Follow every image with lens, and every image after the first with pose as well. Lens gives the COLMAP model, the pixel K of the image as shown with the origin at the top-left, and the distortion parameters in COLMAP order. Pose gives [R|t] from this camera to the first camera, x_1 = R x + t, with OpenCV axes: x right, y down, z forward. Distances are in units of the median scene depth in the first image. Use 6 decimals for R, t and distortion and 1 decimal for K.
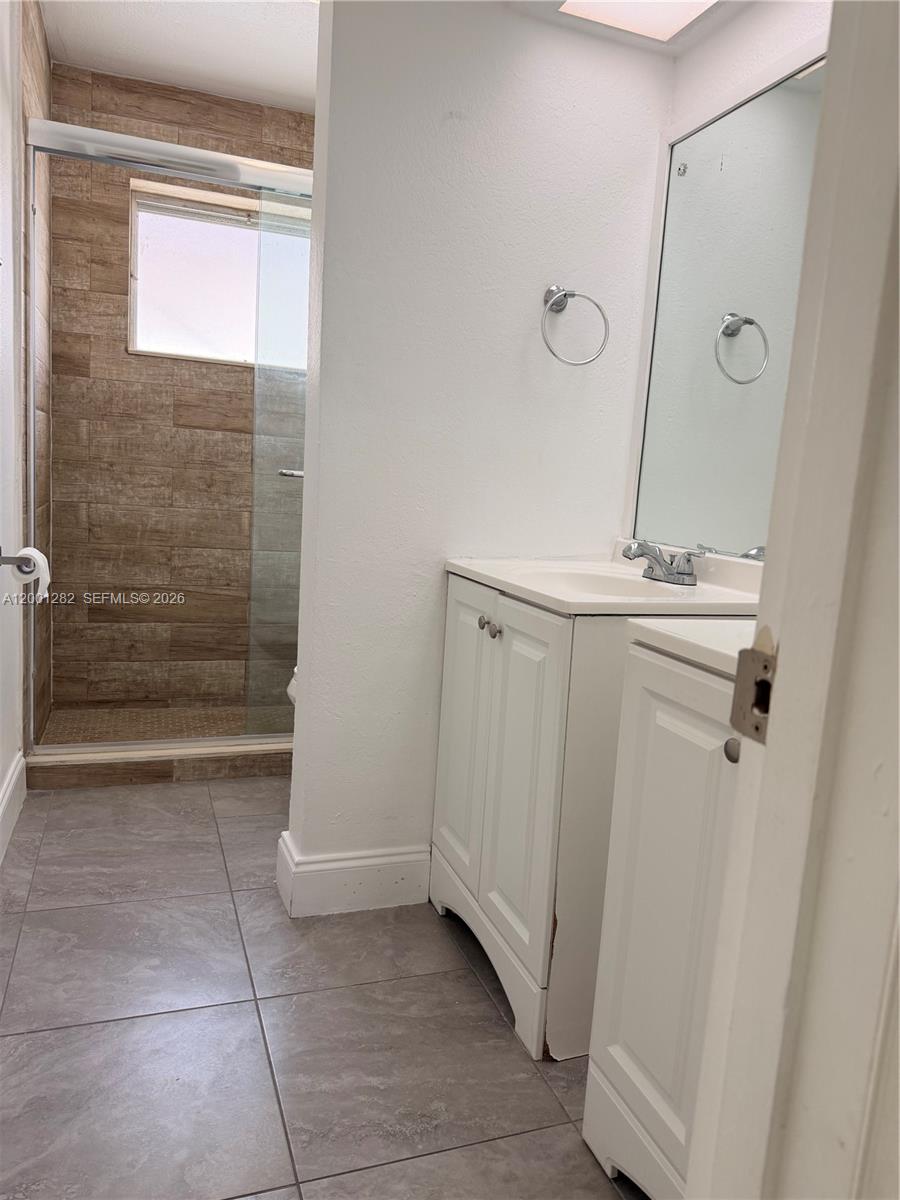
lens RADIAL K [[853.8, 0, 459.7], [0, 853.8, 595.9], [0, 0, 1]] dist [0.036456, -0.045440]
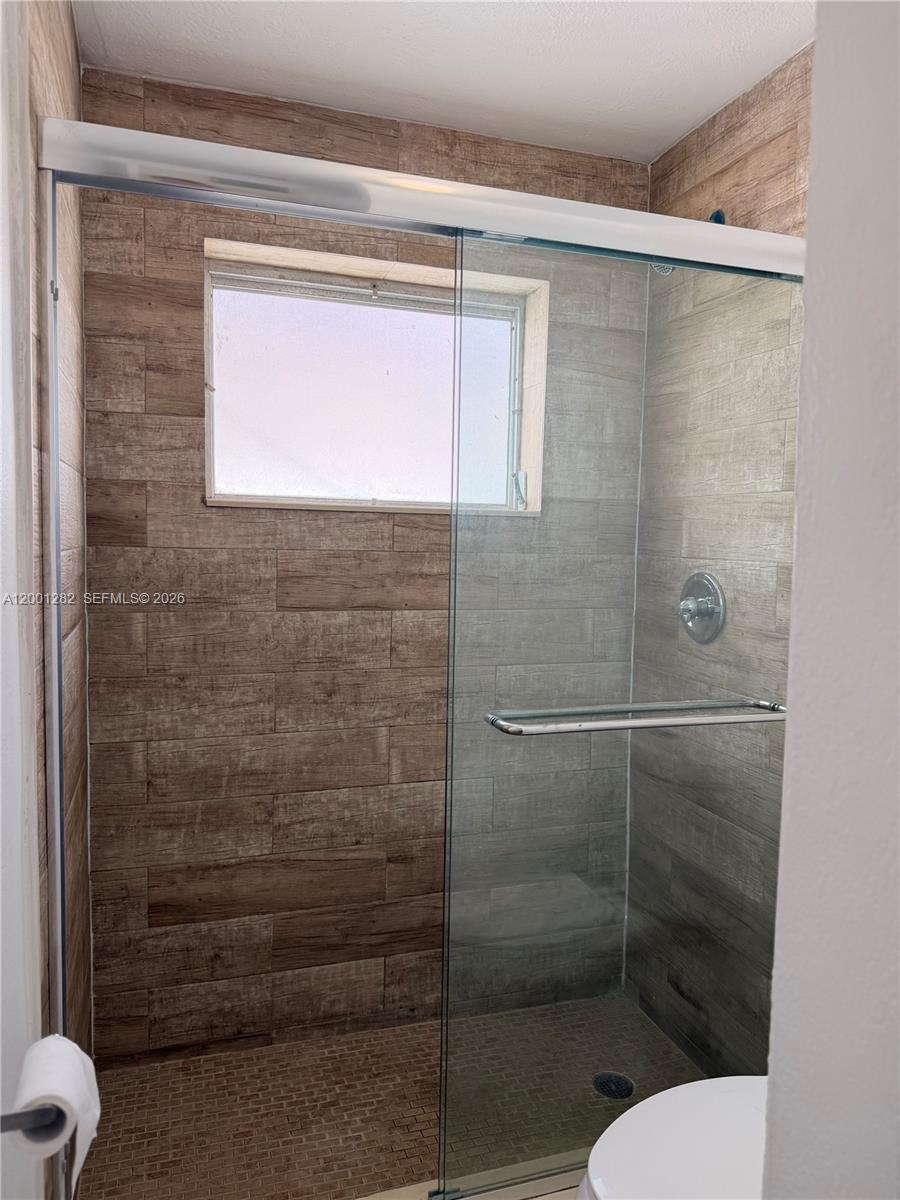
lens RADIAL K [[853.8, 0, 461.4], [0, 853.8, 590.4], [0, 0, 1]] dist [0.036456, -0.045440]
pose [[0.998590, -0.046748, -0.025159, -0.178909], [0.044774, 0.996251, -0.074016, -0.159744], [0.028525, 0.072785, 0.996940, 0.366773]]
